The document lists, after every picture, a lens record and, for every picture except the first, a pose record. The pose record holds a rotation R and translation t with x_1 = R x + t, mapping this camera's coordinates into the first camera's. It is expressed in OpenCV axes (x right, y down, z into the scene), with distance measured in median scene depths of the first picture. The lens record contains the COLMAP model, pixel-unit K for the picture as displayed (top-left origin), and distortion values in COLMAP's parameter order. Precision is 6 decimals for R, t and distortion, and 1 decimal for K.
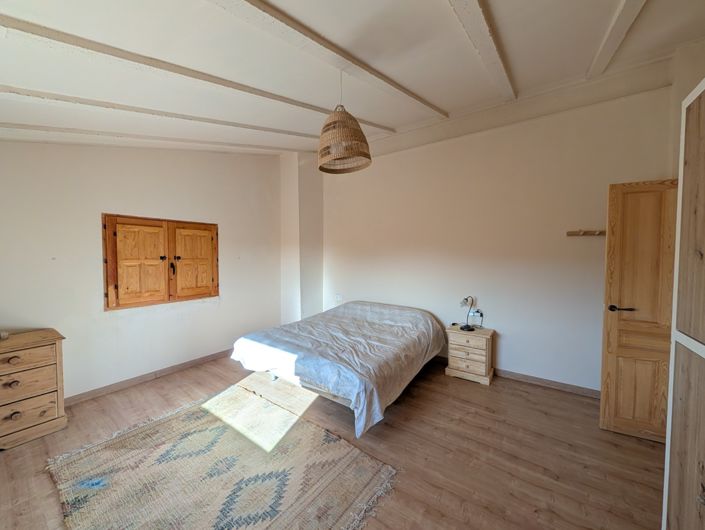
lens RADIAL K [[269.8, 0, 350.6], [0, 269.8, 263.6], [0, 0, 1]] dist [-0.000683, 0.000053]
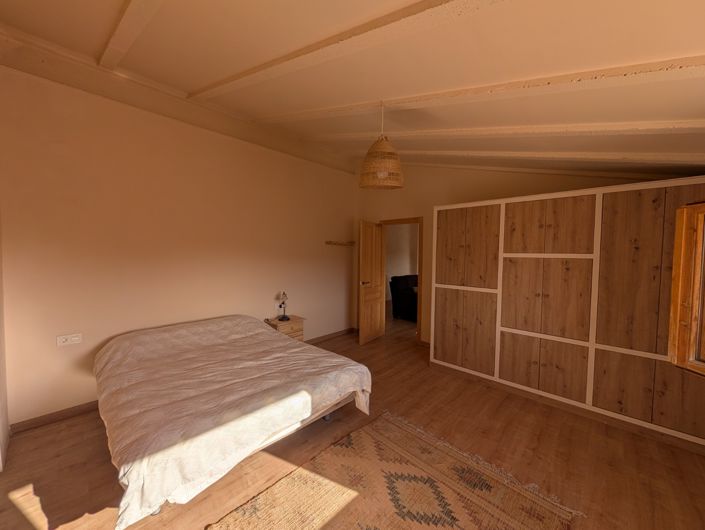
lens RADIAL K [[269.8, 0, 351.2], [0, 269.8, 265.6], [0, 0, 1]] dist [-0.000683, 0.000053]
pose [[0.149843, -0.053981, 0.987235, -0.776948], [0.022955, 0.998429, 0.051109, -0.052714], [-0.988443, 0.015004, 0.150846, 0.608888]]
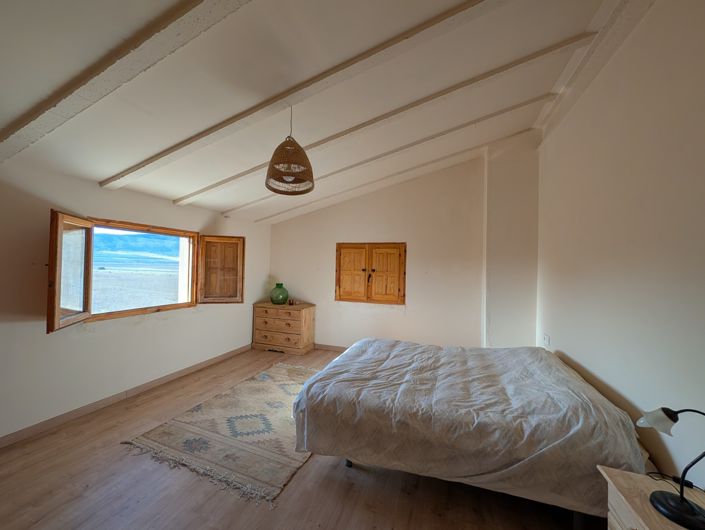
lens RADIAL K [[269.8, 0, 352.4], [0, 269.8, 263.4], [0, 0, 1]] dist [-0.000683, 0.000053]
pose [[0.278753, -0.010601, -0.960304, 0.717914], [-0.054220, 0.998170, -0.026758, -0.016316], [0.958831, 0.059526, 0.277668, 0.607553]]
